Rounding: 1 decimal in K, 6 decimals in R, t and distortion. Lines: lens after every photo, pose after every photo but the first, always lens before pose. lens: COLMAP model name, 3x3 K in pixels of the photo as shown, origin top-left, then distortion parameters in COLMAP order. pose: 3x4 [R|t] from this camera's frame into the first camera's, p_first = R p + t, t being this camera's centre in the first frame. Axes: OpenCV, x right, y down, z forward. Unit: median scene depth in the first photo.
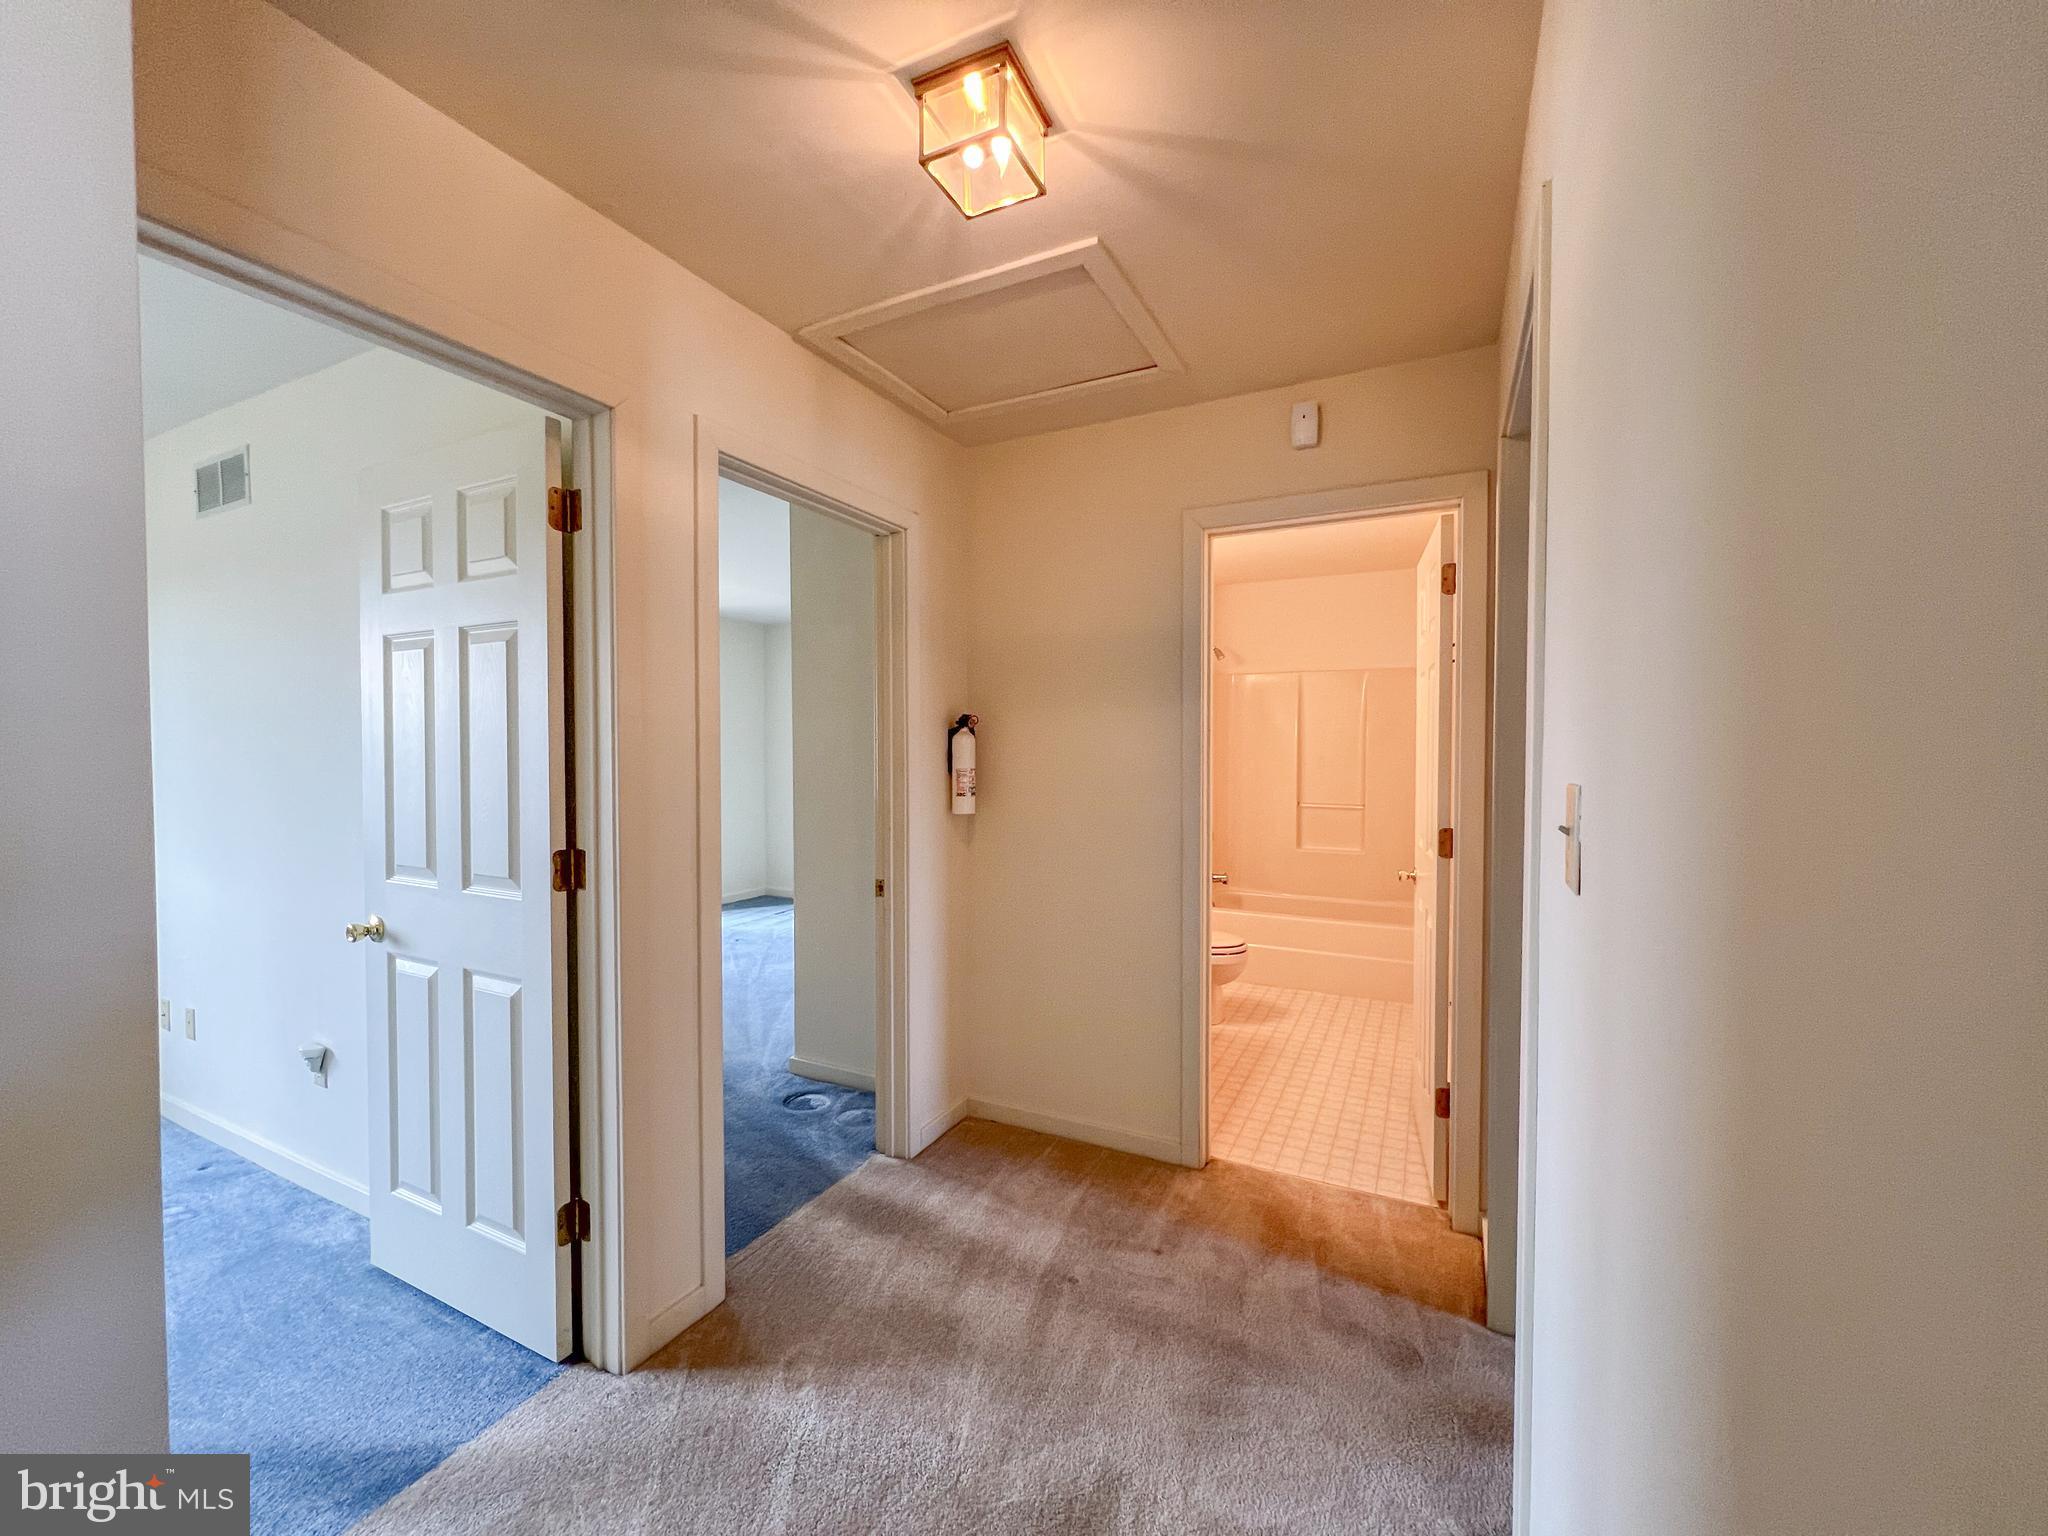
lens RADIAL K [[828.0, 0, 1026.5], [0, 828.0, 765.7], [0, 0, 1]] dist [-0.001224, -0.001333]
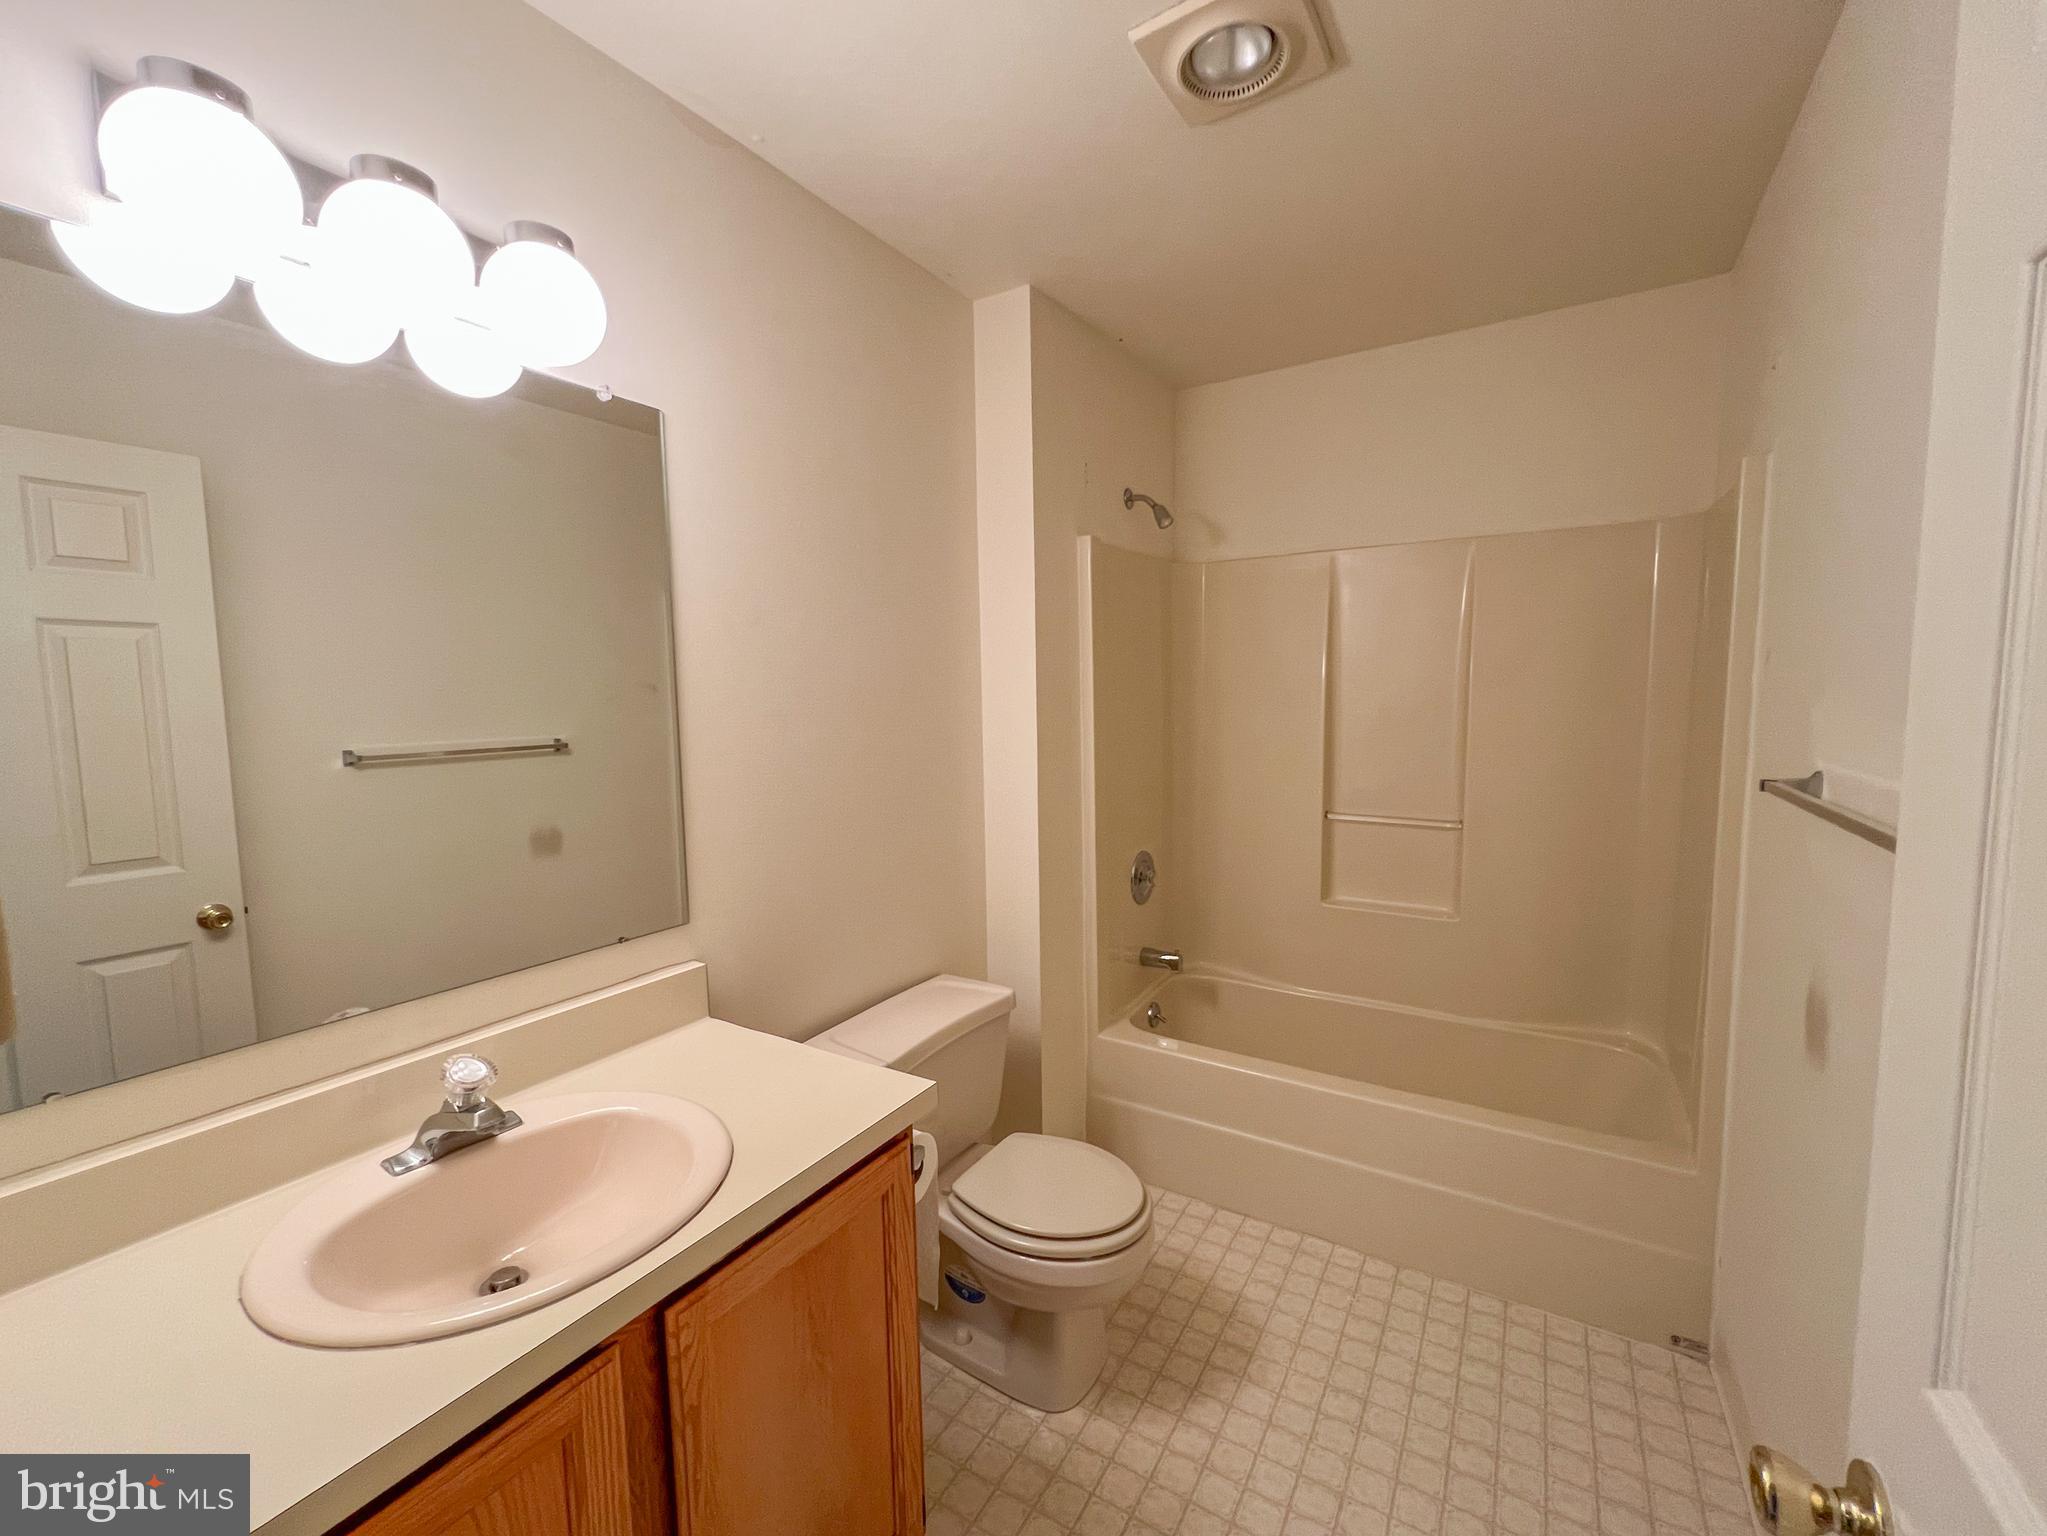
lens RADIAL K [[827.6, 0, 1018.3], [0, 827.6, 771.2], [0, 0, 1]] dist [-0.001224, -0.001333]
pose [[0.995413, -0.004457, -0.095566, 0.241991], [0.011163, 0.997503, 0.069743, -0.023190], [0.095017, -0.070490, 0.992977, 0.613482]]
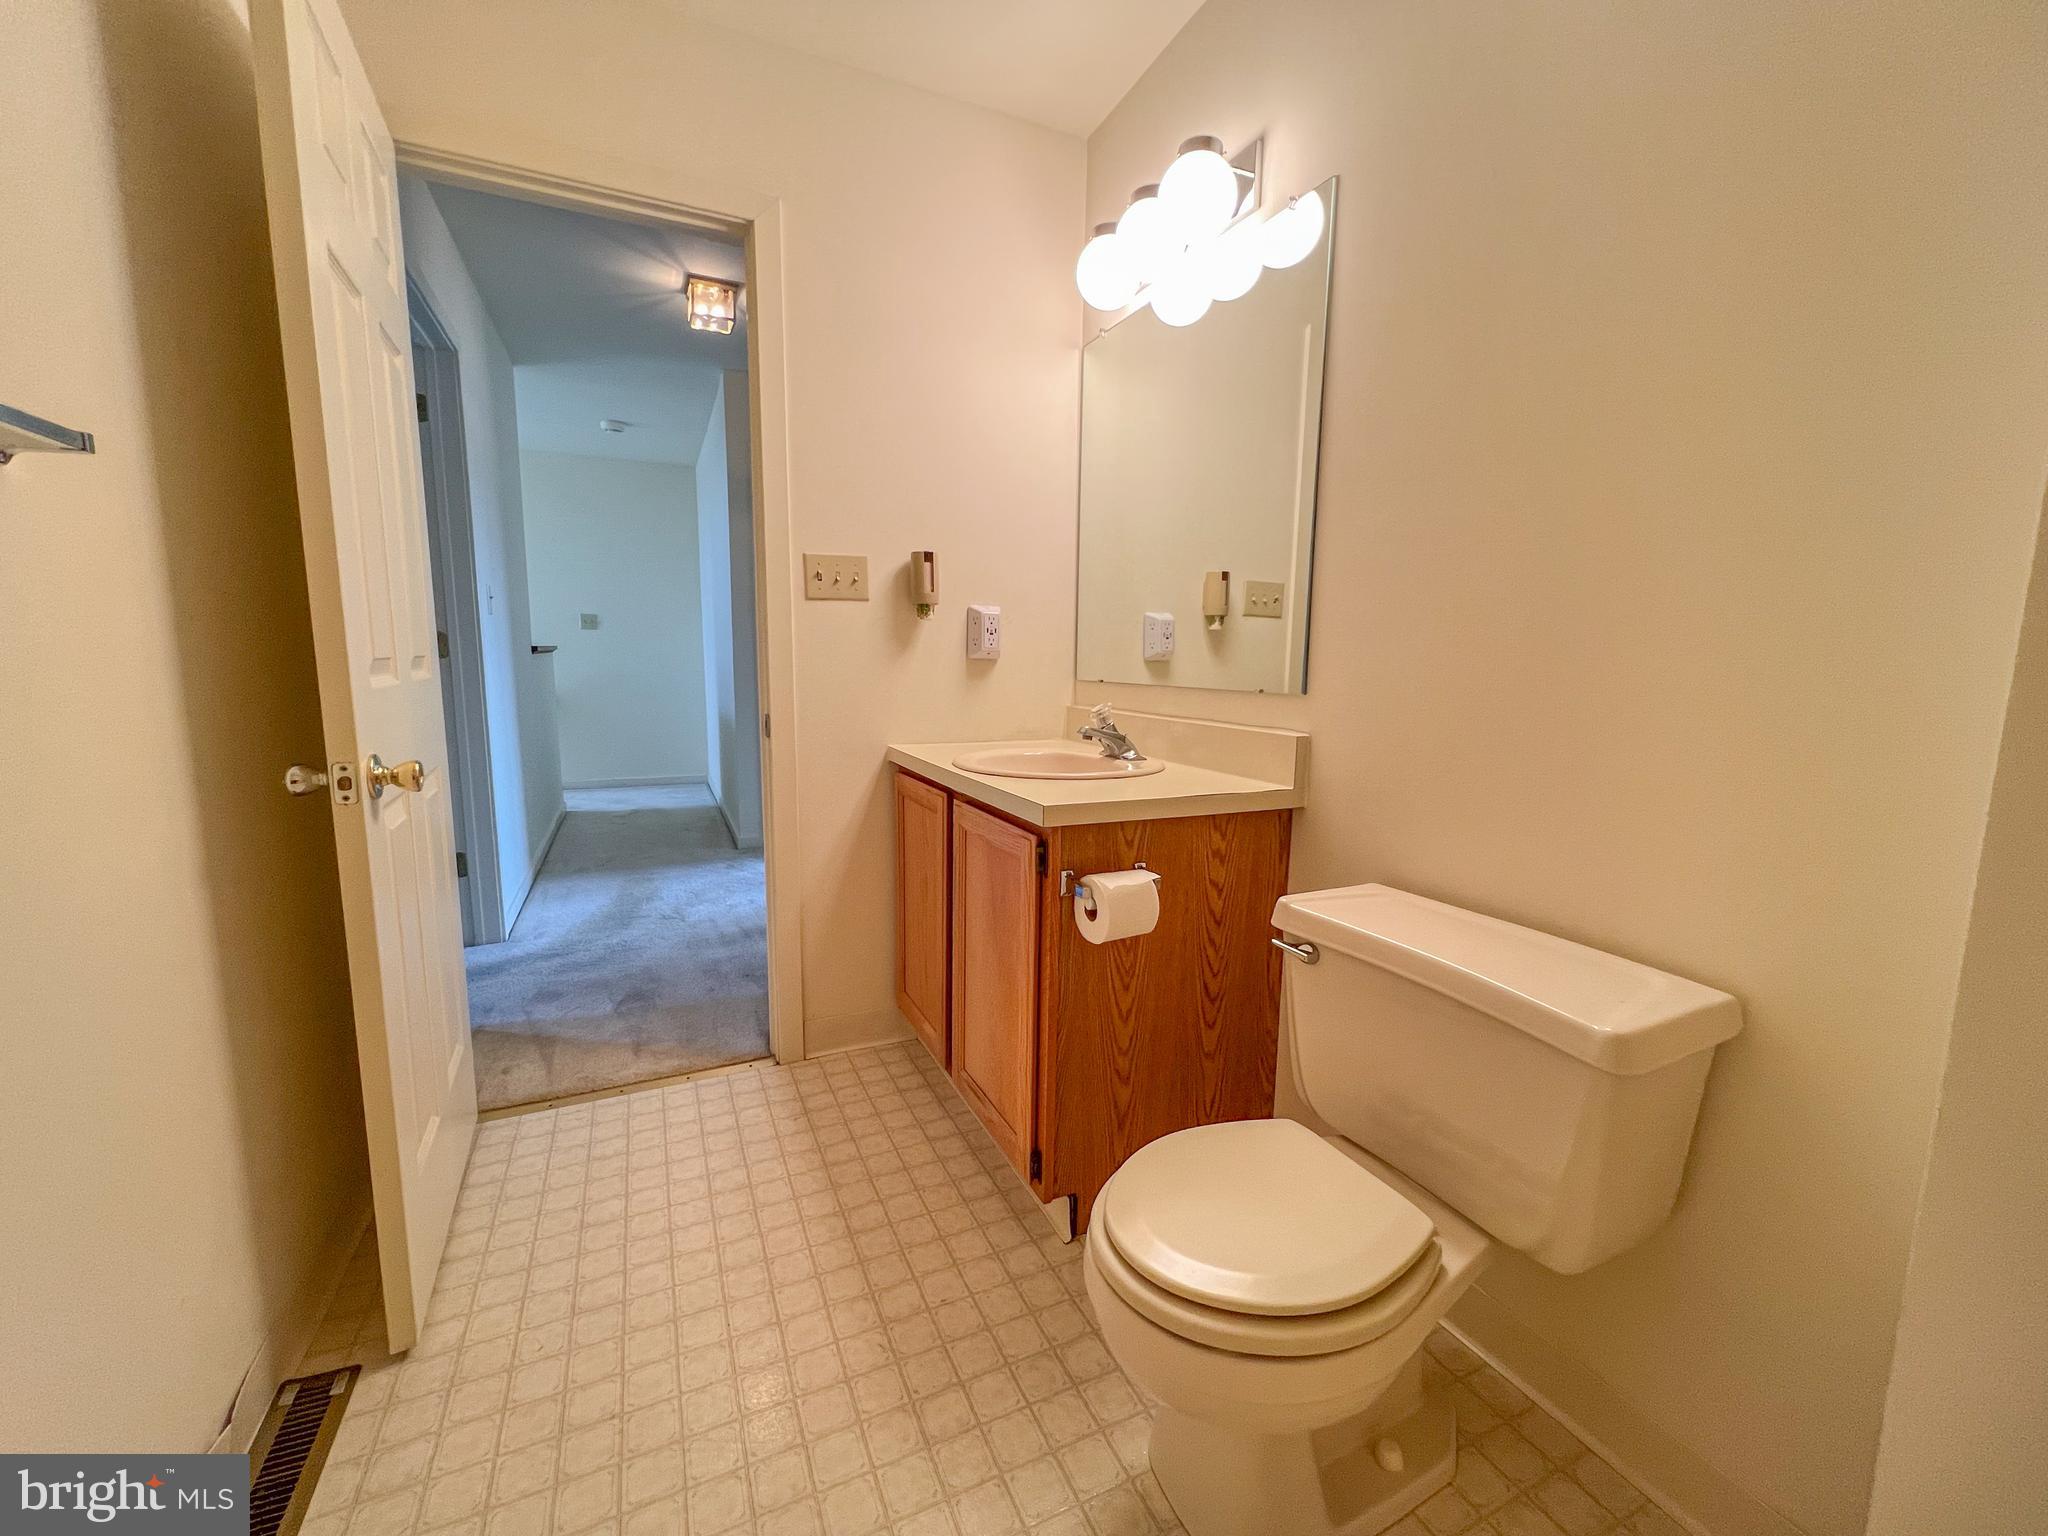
lens RADIAL K [[828.0, 0, 1018.9], [0, 828.0, 749.8], [0, 0, 1]] dist [-0.001224, -0.001333]
pose [[-0.628908, 0.088384, -0.772439, 0.442992], [-0.022859, 0.990986, 0.132002, 0.044921], [0.777143, 0.100674, -0.621219, 1.098277]]
